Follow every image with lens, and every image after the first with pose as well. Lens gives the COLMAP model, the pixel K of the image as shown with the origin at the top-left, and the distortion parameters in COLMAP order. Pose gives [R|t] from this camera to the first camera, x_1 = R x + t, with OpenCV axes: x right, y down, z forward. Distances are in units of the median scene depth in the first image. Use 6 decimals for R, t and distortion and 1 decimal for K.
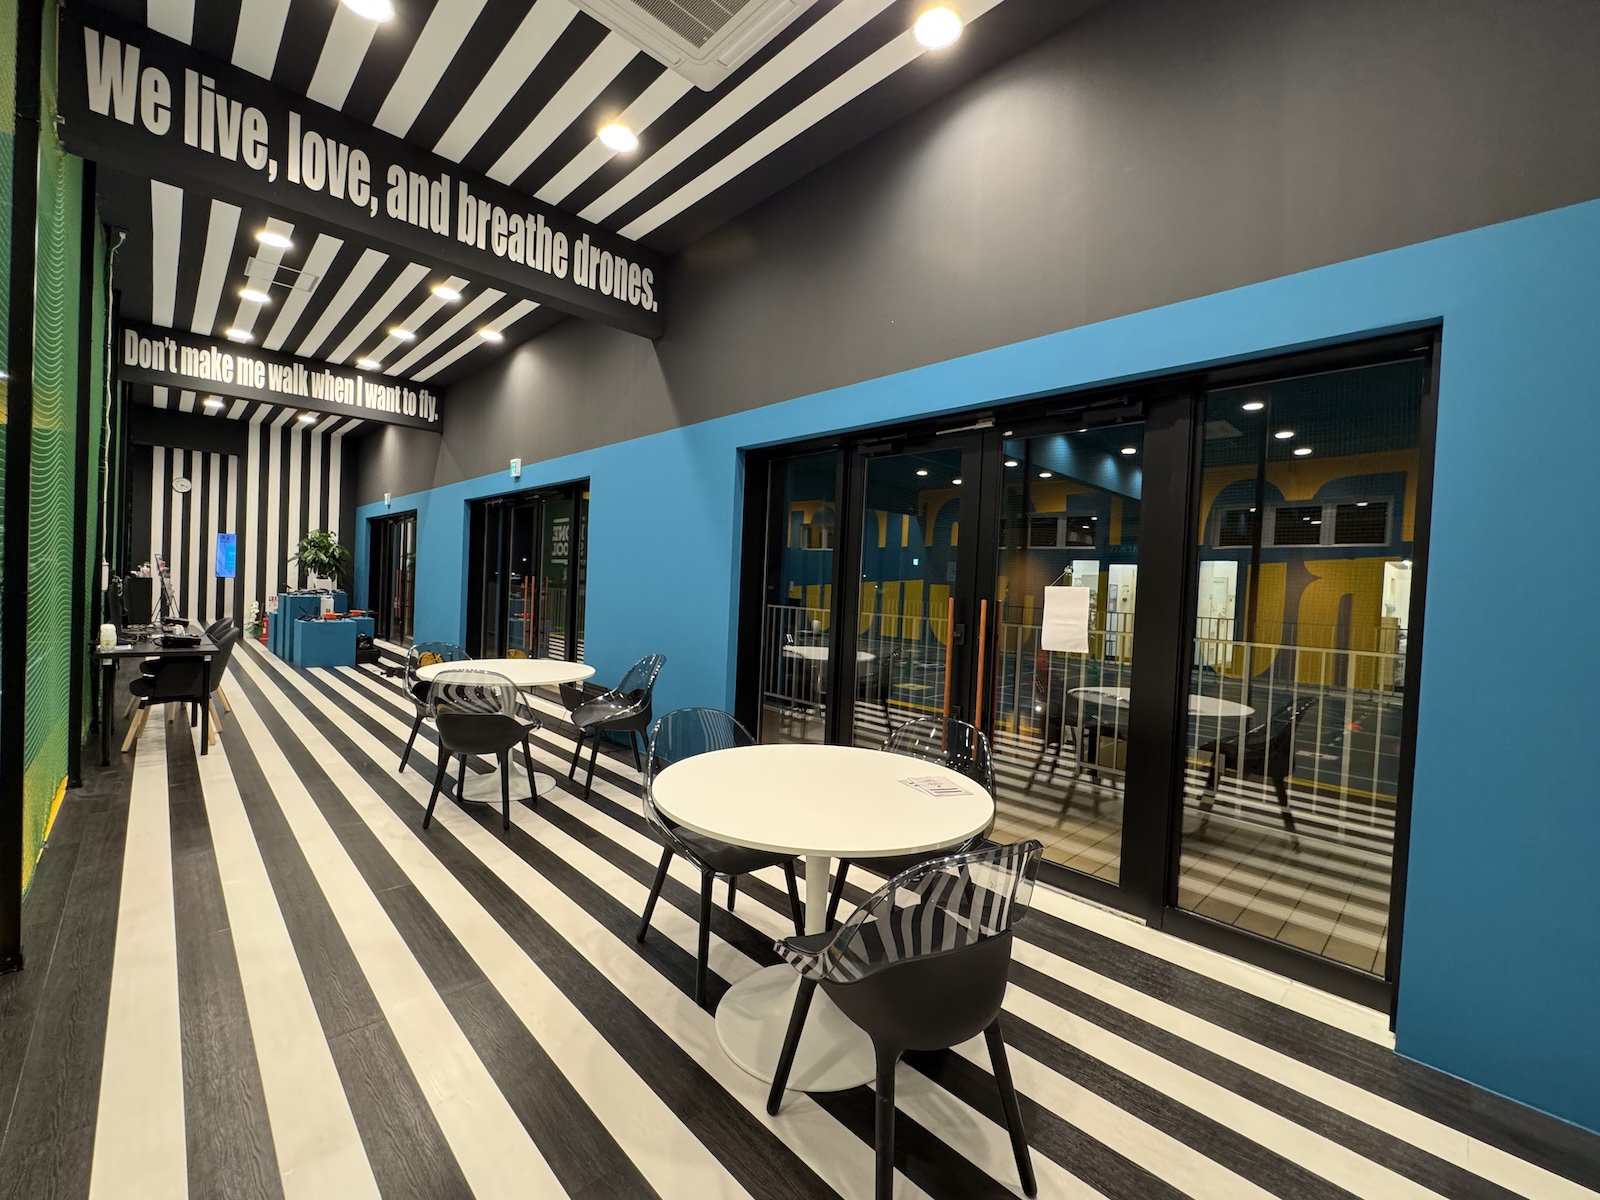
lens RADIAL K [[659.2, 0, 800.0], [0, 659.2, 600.0], [0, 0, 1]] dist [-0.001009, -0.002390]
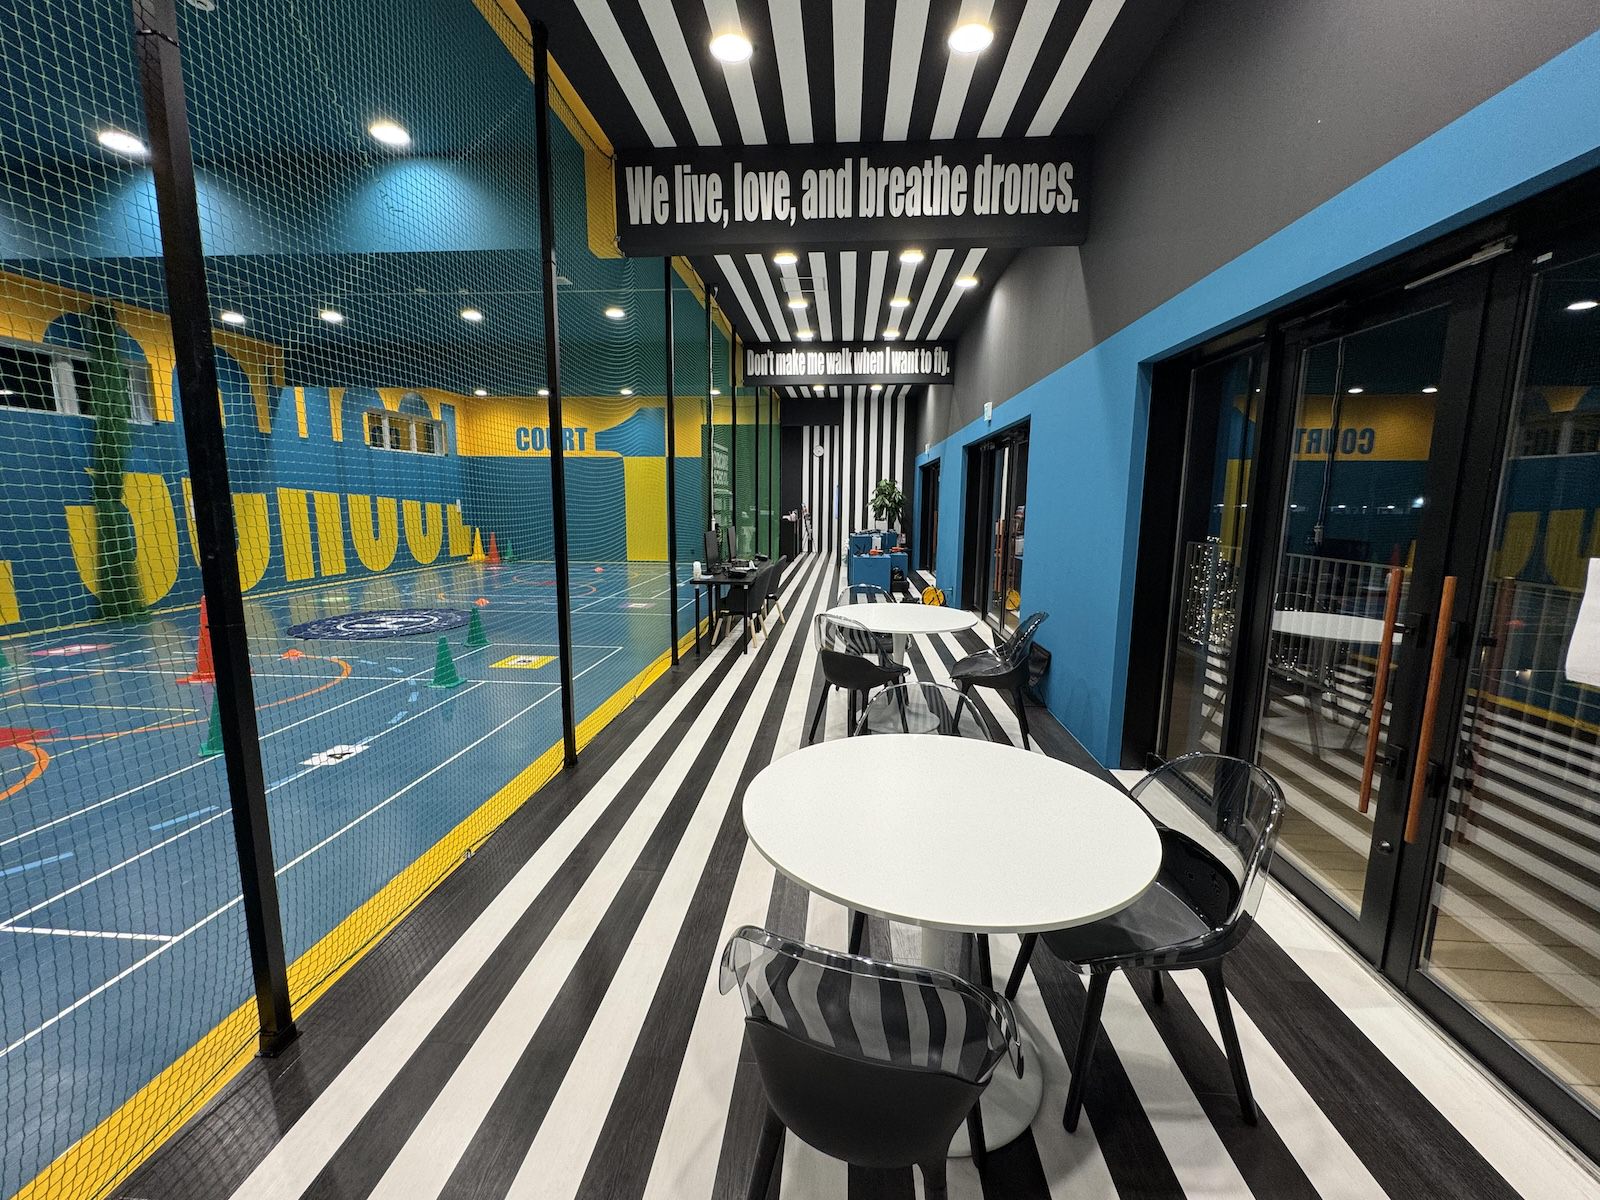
lens RADIAL K [[660.0, 0, 800.0], [0, 660.0, 600.0], [0, 0, 1]] dist [0.001926, 0.000352]
pose [[0.667127, 0.073887, -0.741271, 0.227189], [0.004542, 0.994647, 0.103230, -0.029331], [0.744931, -0.072234, 0.663220, 0.139615]]
